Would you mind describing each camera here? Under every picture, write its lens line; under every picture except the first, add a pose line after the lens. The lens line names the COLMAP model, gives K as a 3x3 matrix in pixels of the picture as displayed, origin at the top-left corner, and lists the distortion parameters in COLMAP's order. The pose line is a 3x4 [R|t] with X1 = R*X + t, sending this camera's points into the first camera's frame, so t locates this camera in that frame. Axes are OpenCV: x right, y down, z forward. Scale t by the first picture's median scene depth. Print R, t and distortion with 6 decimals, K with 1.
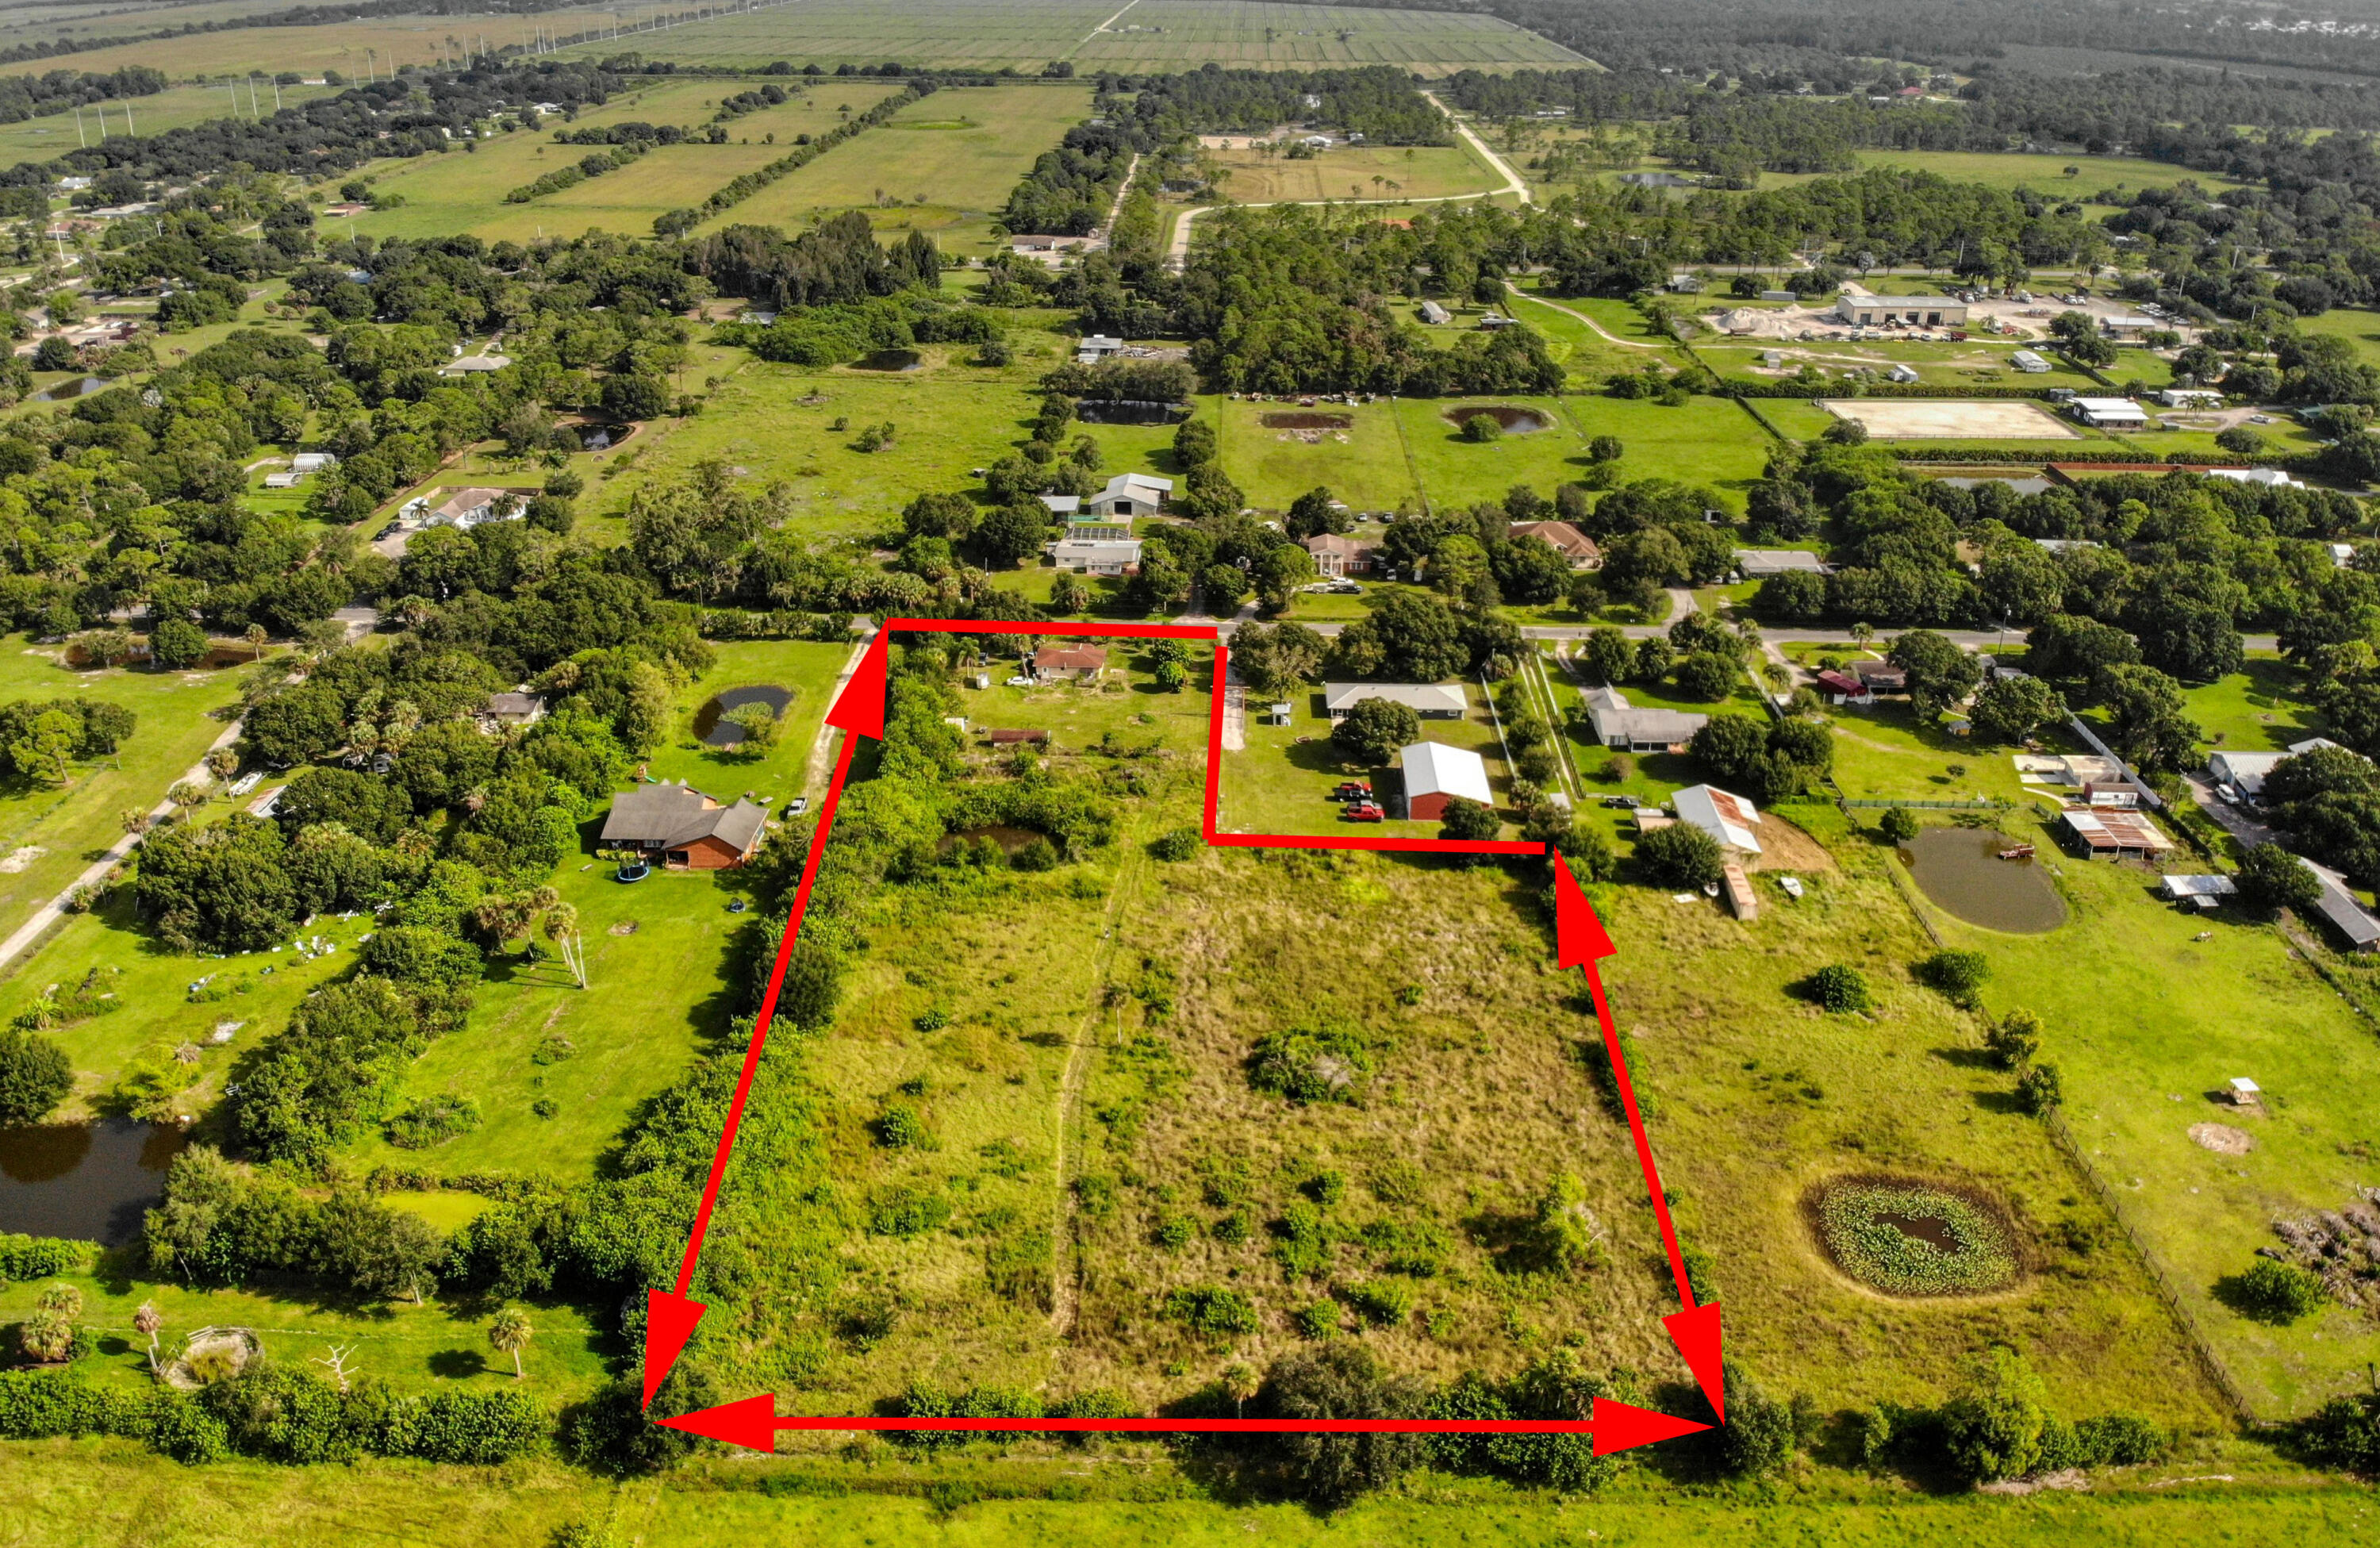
lens RADIAL K [[1755.3, 0, 1190.0], [0, 1755.3, 774.0], [0, 0, 1]] dist [0.270225, -0.498619]
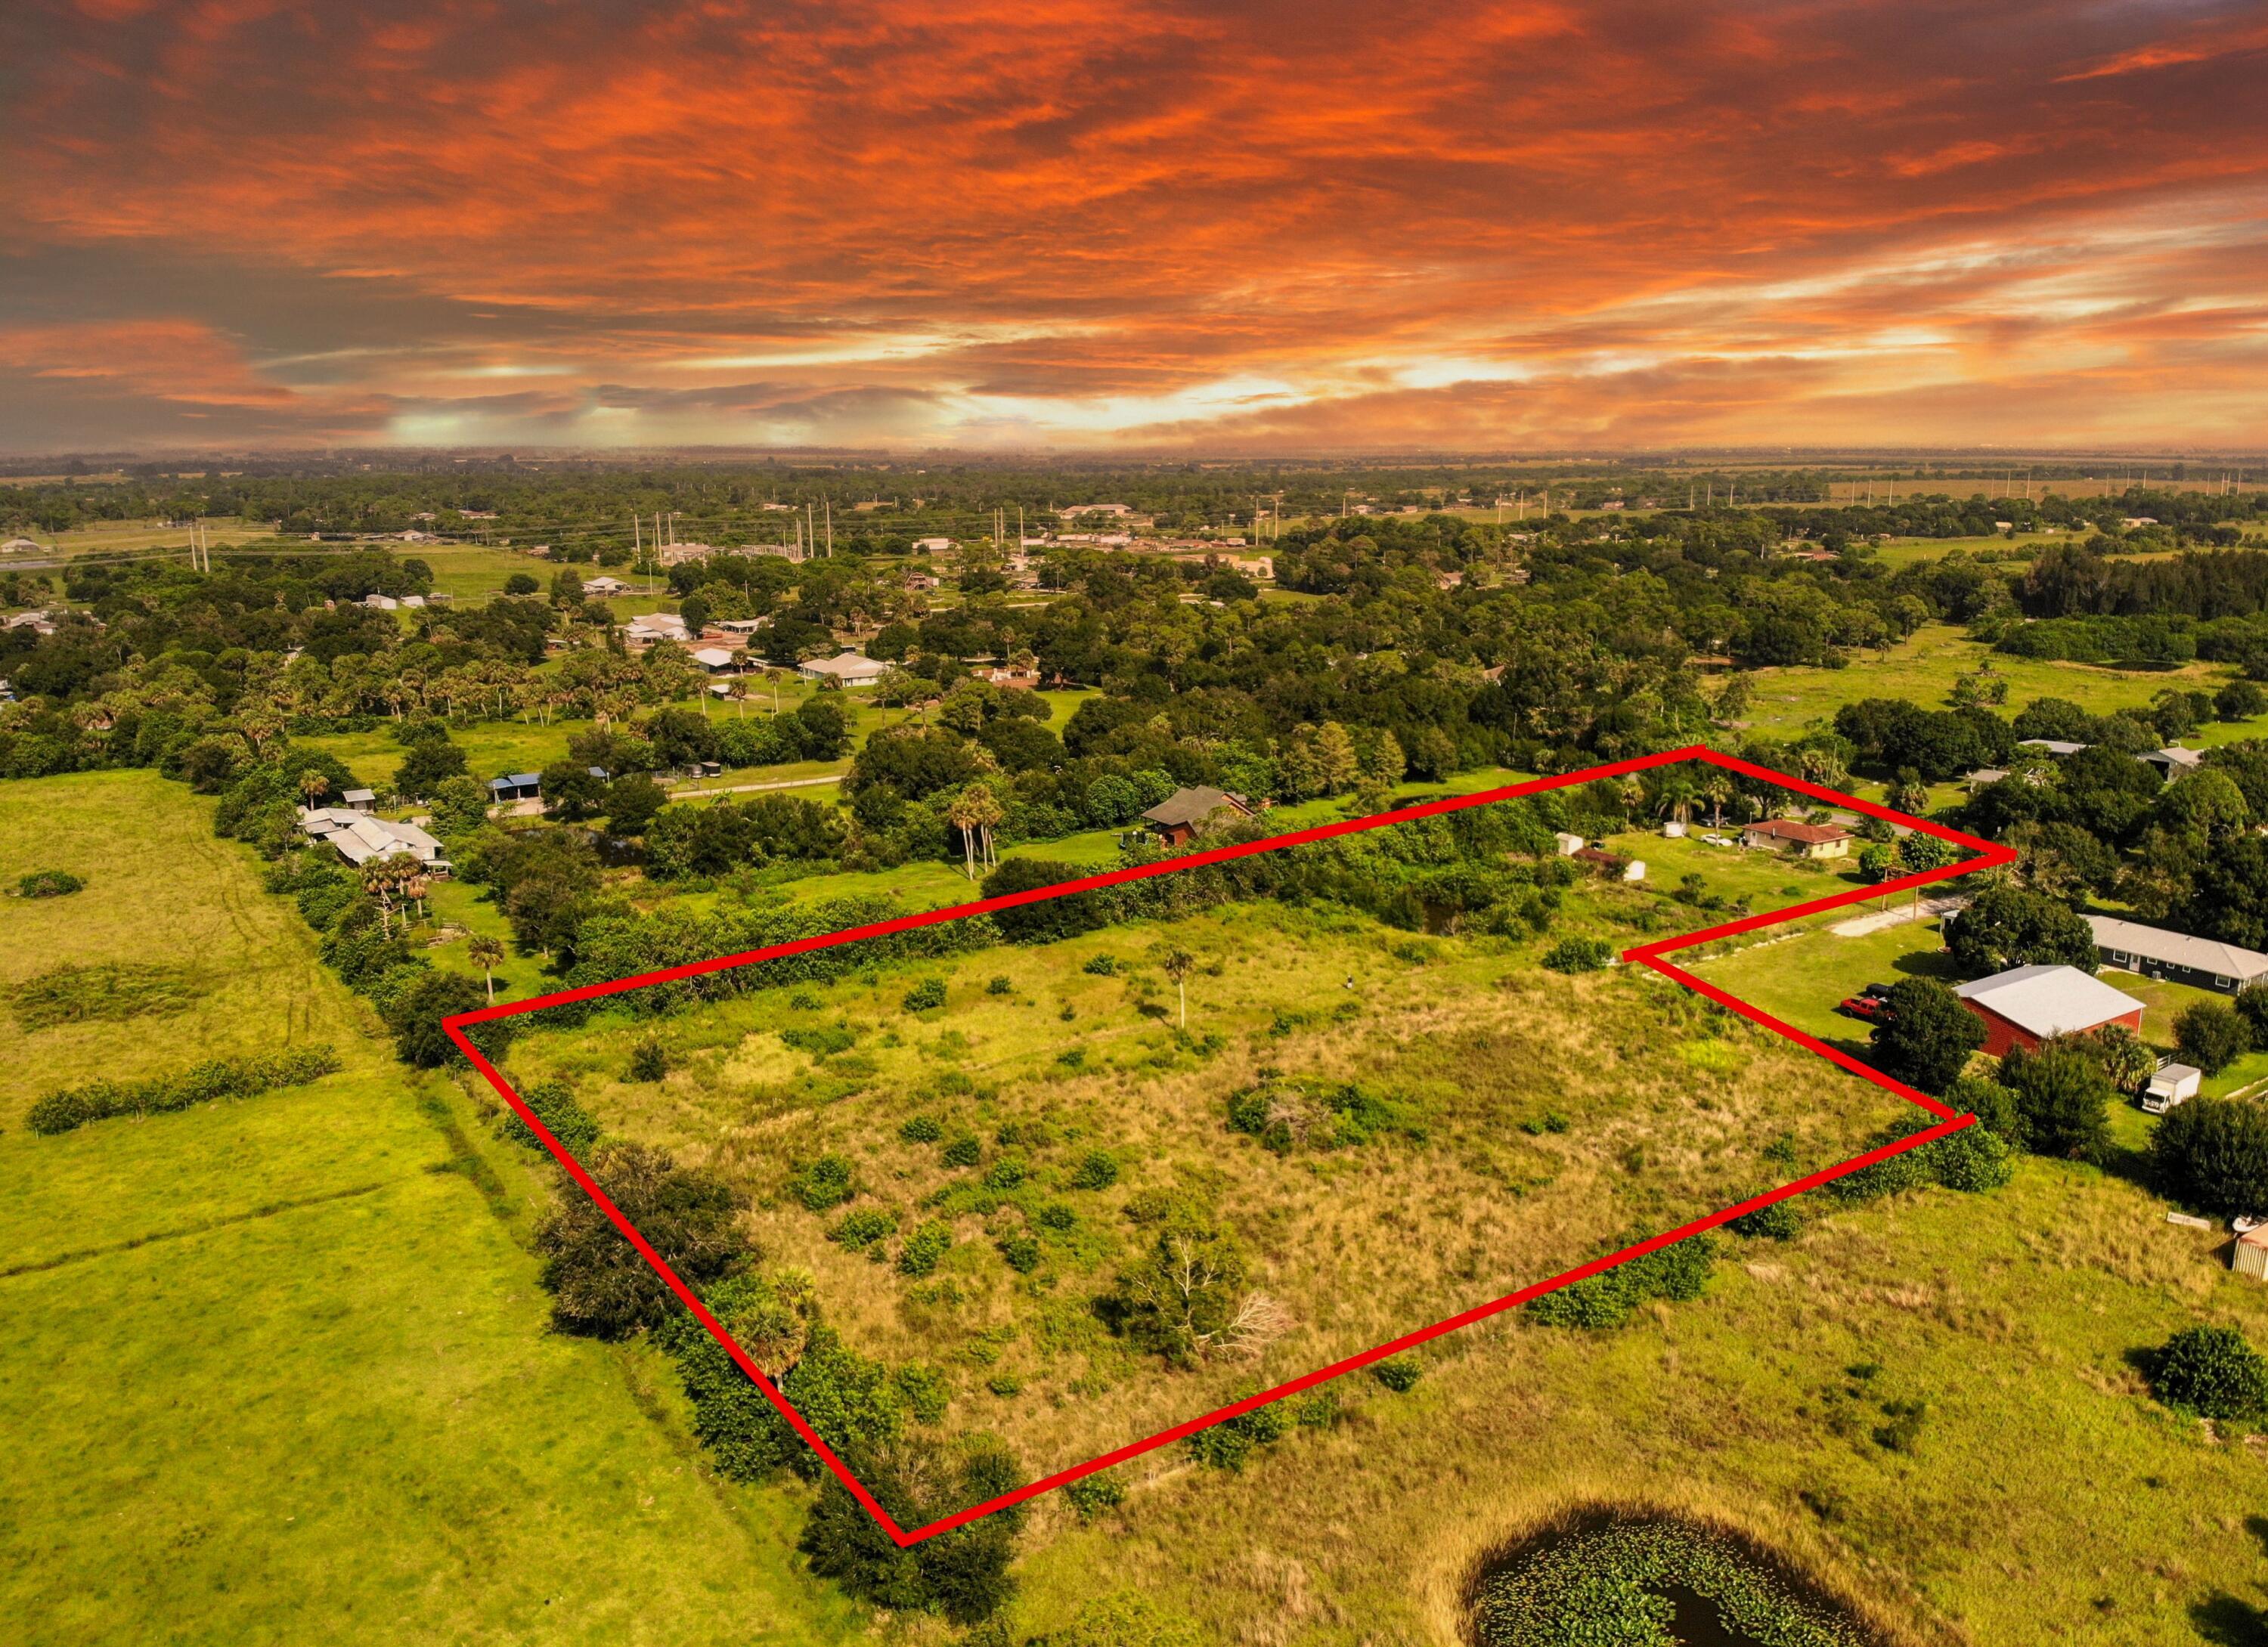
lens RADIAL K [[1689.2, 0, 1140.9], [0, 1689.2, 862.4], [0, 0, 1]] dist [0.189164, -0.339123]
pose [[0.580899, 0.198042, -0.789516, 0.443207], [-0.354046, 0.934867, -0.025993, 0.083959], [0.732945, 0.294624, 0.613179, 0.375992]]
